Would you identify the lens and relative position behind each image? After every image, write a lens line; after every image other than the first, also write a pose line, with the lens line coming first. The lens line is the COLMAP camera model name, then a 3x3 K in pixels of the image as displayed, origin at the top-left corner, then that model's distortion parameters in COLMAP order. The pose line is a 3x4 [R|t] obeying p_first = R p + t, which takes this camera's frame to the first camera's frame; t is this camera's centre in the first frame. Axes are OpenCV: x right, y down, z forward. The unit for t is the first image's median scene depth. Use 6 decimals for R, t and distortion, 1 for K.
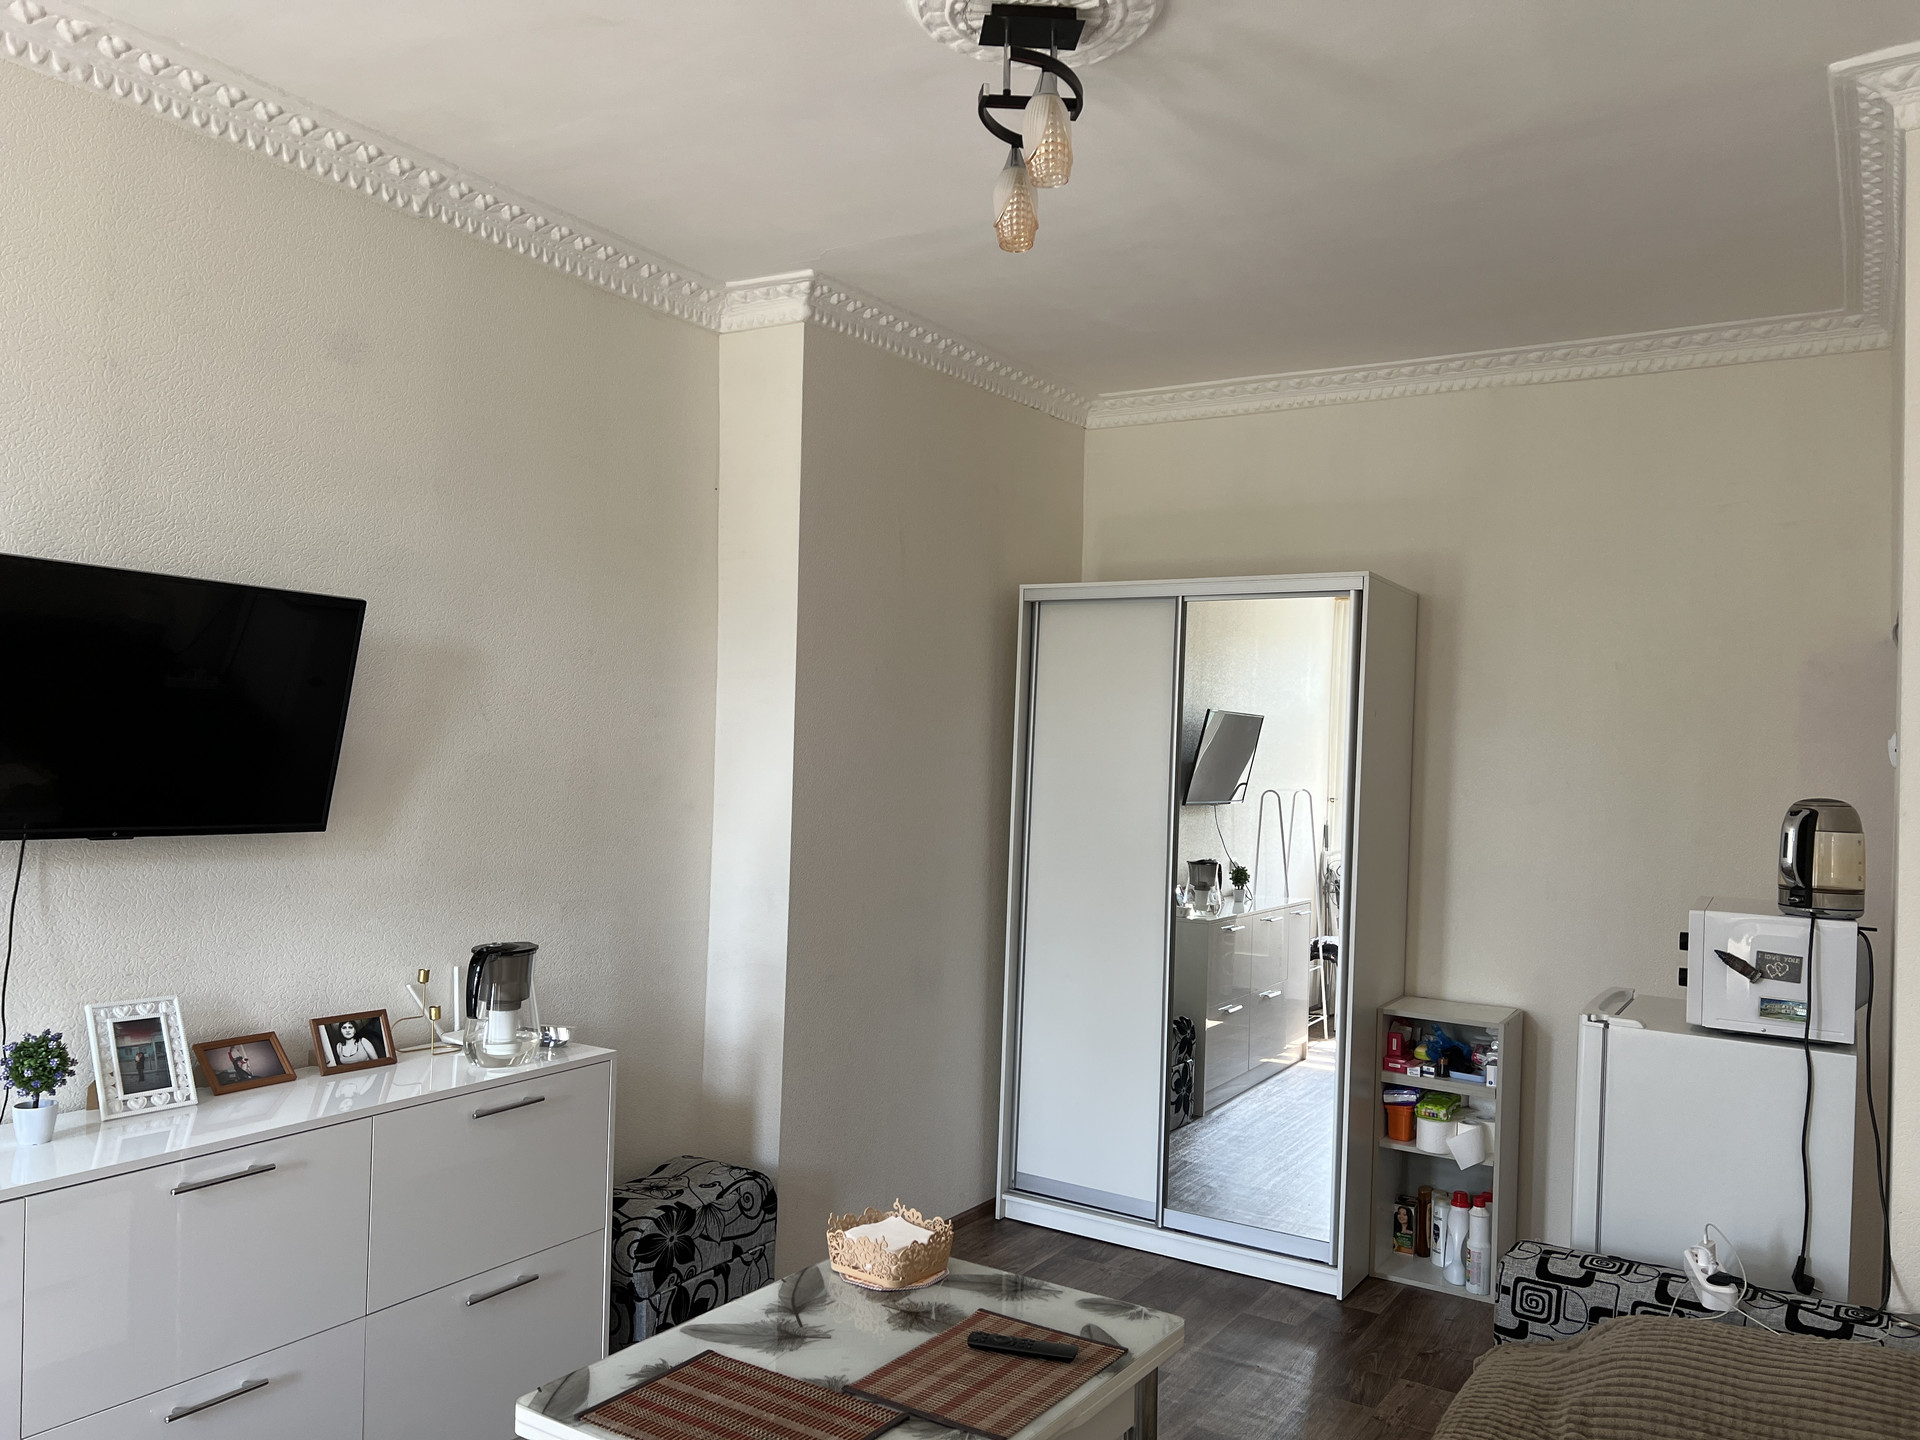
lens RADIAL K [[1464.0, 0, 957.1], [0, 1464.0, 716.5], [0, 0, 1]] dist [0.034990, -0.026438]
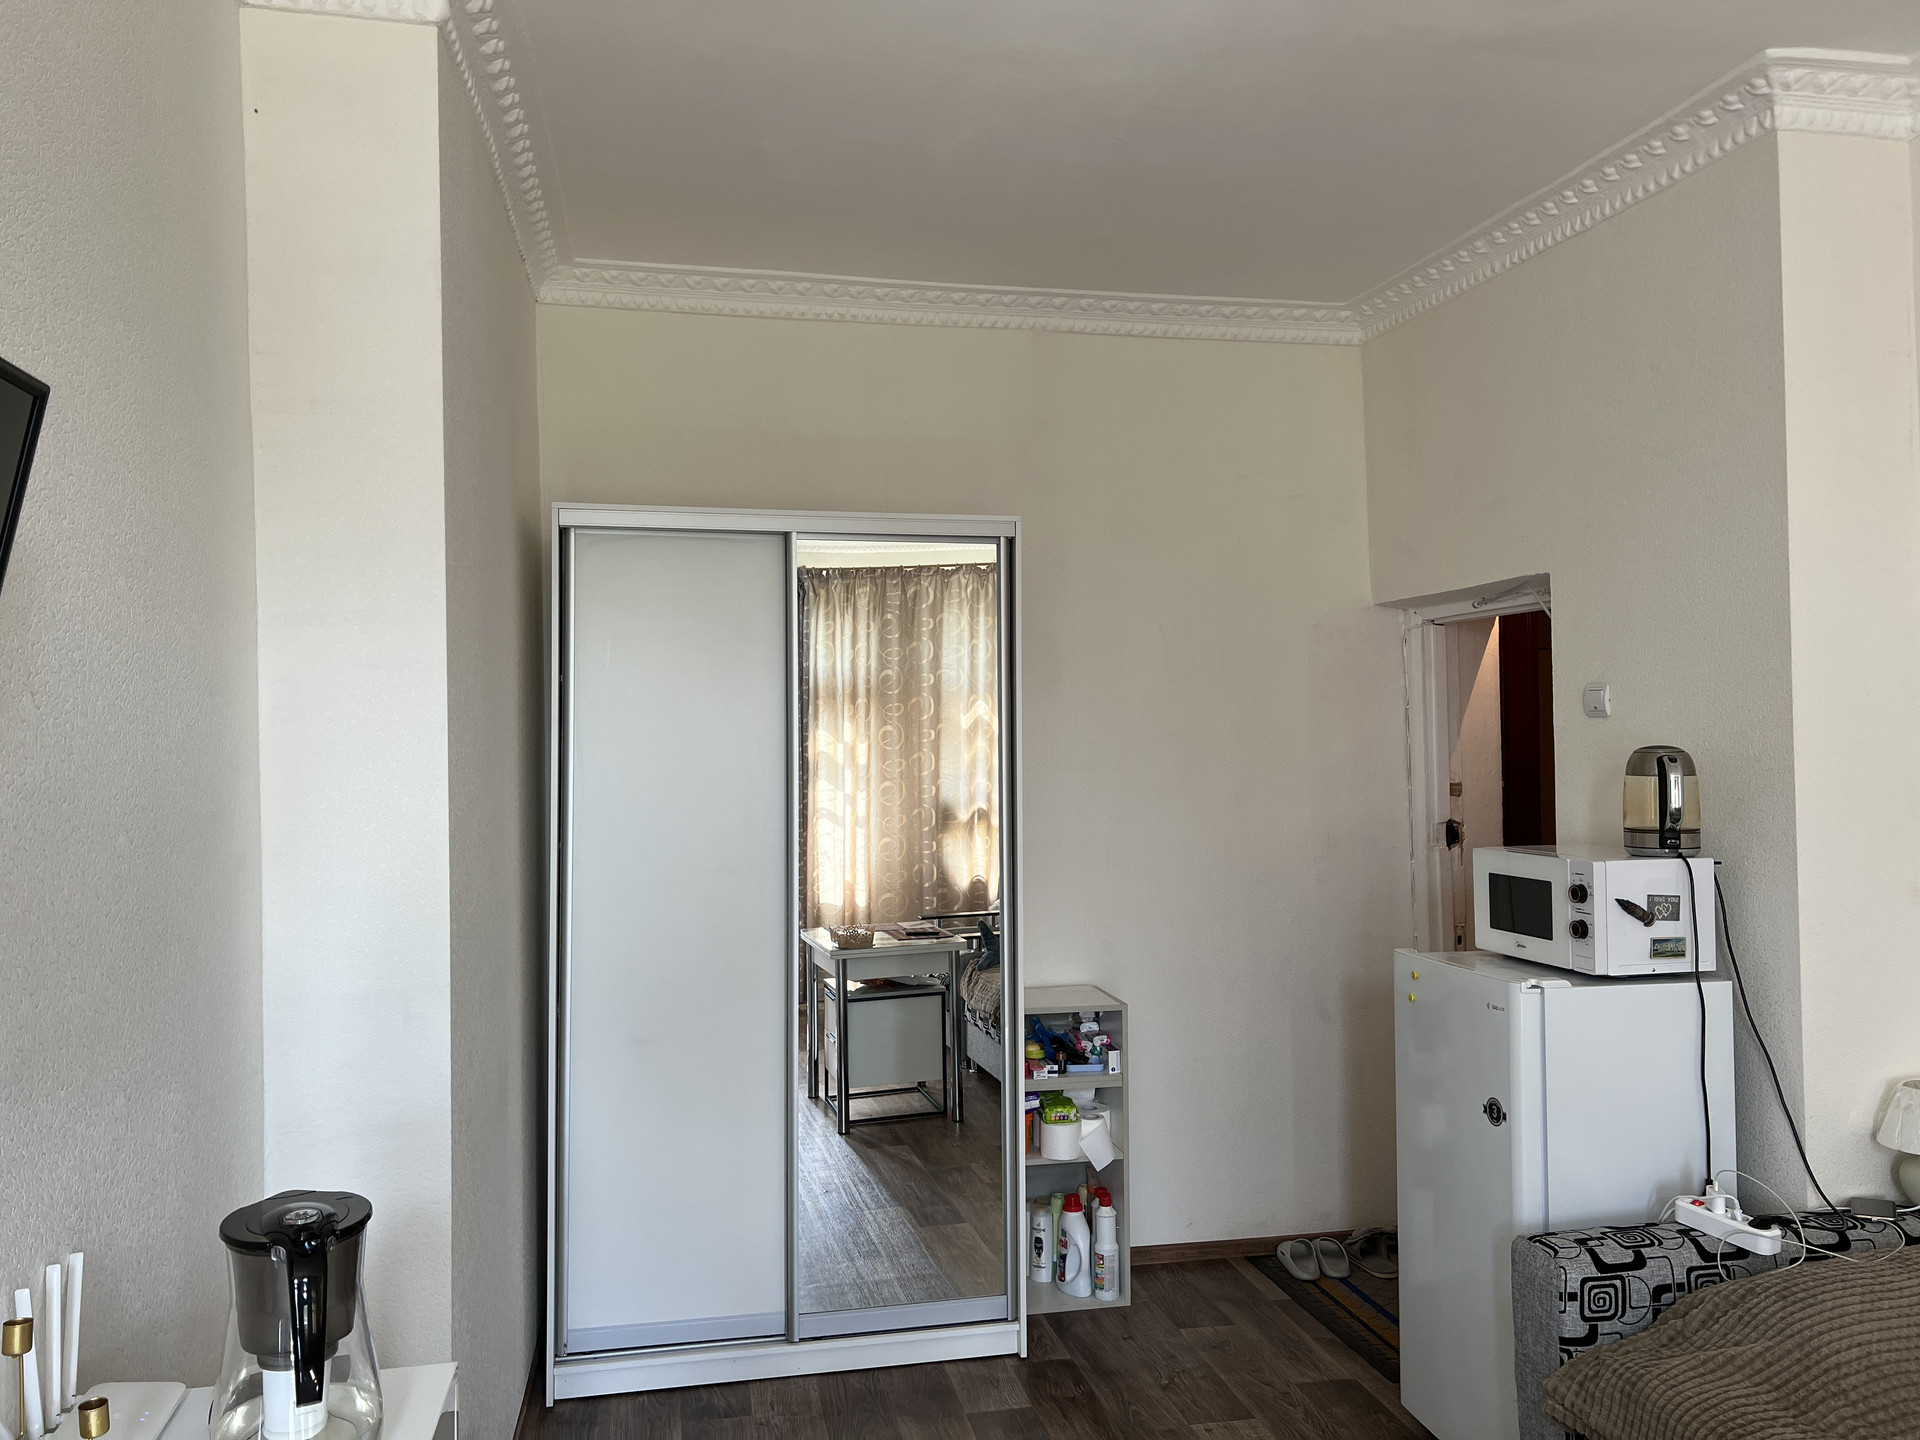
lens RADIAL K [[1448.3, 0, 959.6], [0, 1448.3, 690.9], [0, 0, 1]] dist [0.062772, -0.075049]
pose [[0.719634, -0.016337, 0.694161, -0.517898], [0.017639, 0.999831, 0.005245, 0.001764], [-0.694129, 0.008469, 0.719801, 0.595656]]
